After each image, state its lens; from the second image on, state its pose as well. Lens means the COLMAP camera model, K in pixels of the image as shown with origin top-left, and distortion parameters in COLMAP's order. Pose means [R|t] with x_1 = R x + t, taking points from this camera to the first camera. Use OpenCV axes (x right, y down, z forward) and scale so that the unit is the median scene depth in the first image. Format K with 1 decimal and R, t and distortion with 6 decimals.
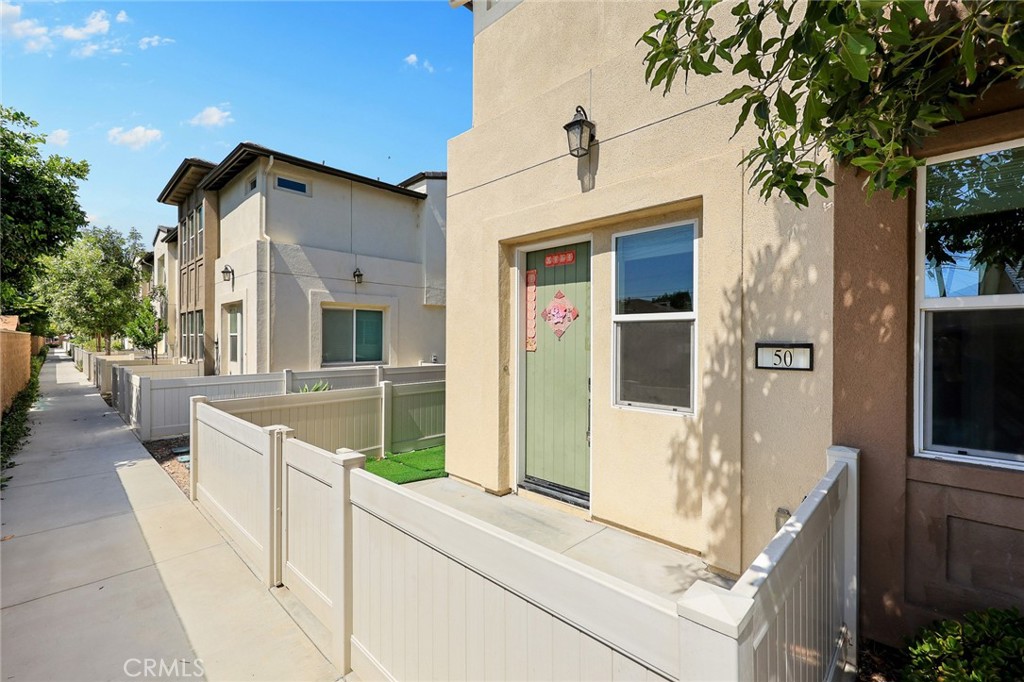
lens RADIAL K [[442.6, 0, 512.9], [0, 442.6, 338.6], [0, 0, 1]] dist [-0.001325, -0.000024]
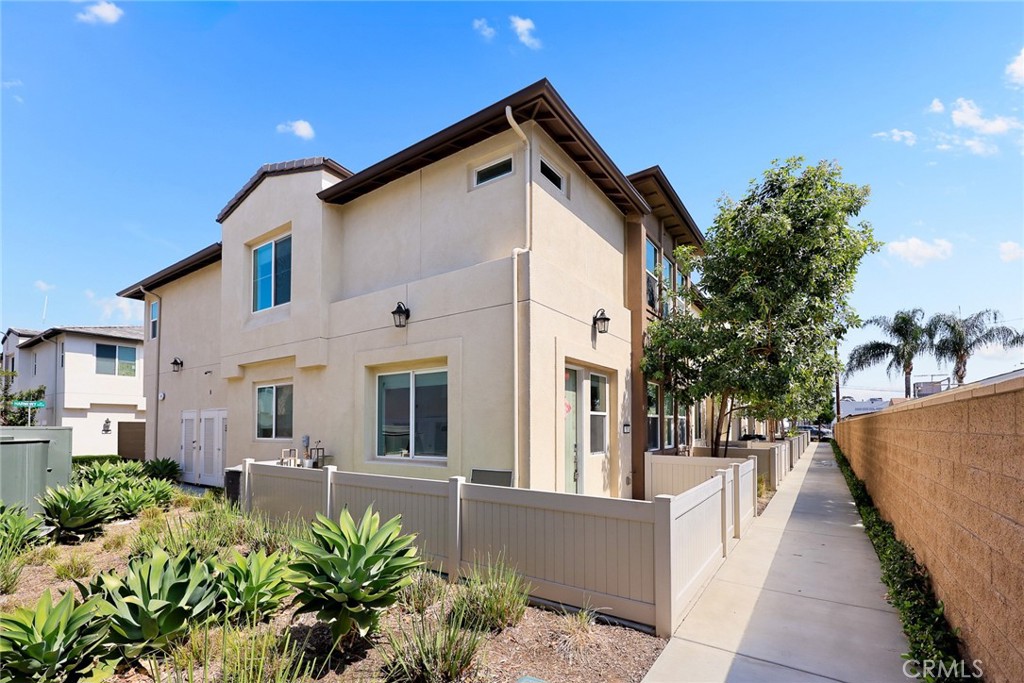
lens RADIAL K [[449.4, 0, 501.5], [0, 449.4, 424.7], [0, 0, 1]] dist [0.001051, -0.000095]
pose [[-0.139343, -0.001065, 0.990244, -1.731422], [-0.003718, 0.999993, 0.000553, 0.008951], [-0.990237, -0.003605, -0.139346, 1.646013]]
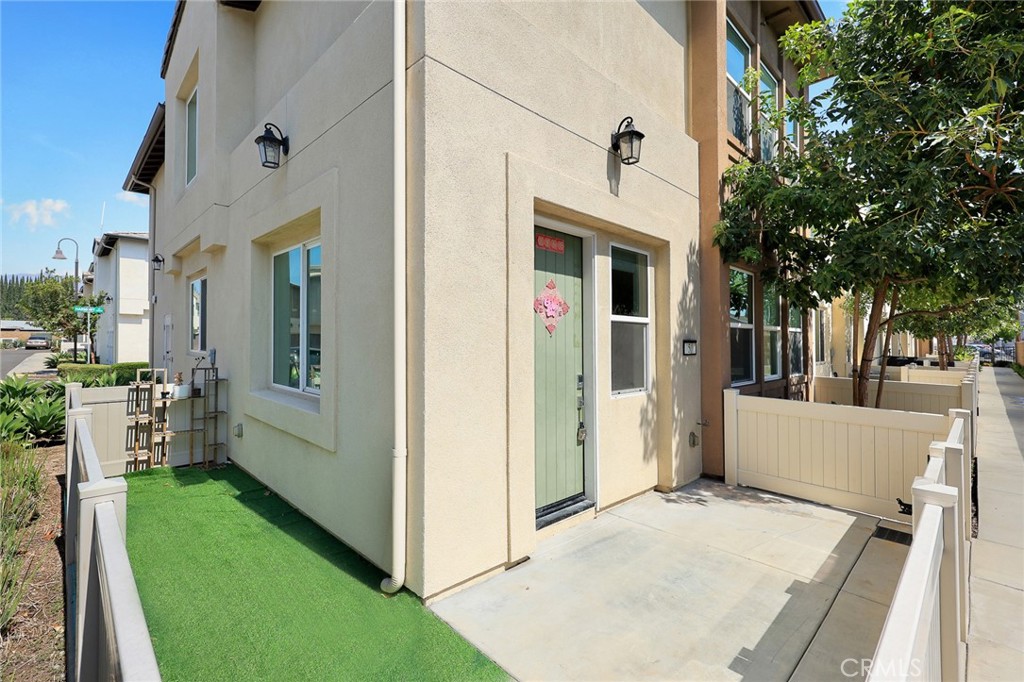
lens RADIAL K [[442.6, 0, 524.3], [0, 442.6, 324.7], [0, 0, 1]] dist [-0.001325, -0.000024]
pose [[0.024599, 0.027997, 0.999305, -0.854620], [-0.016767, 0.999479, -0.027589, 0.005545], [-0.999557, -0.016077, 0.025056, 1.149521]]
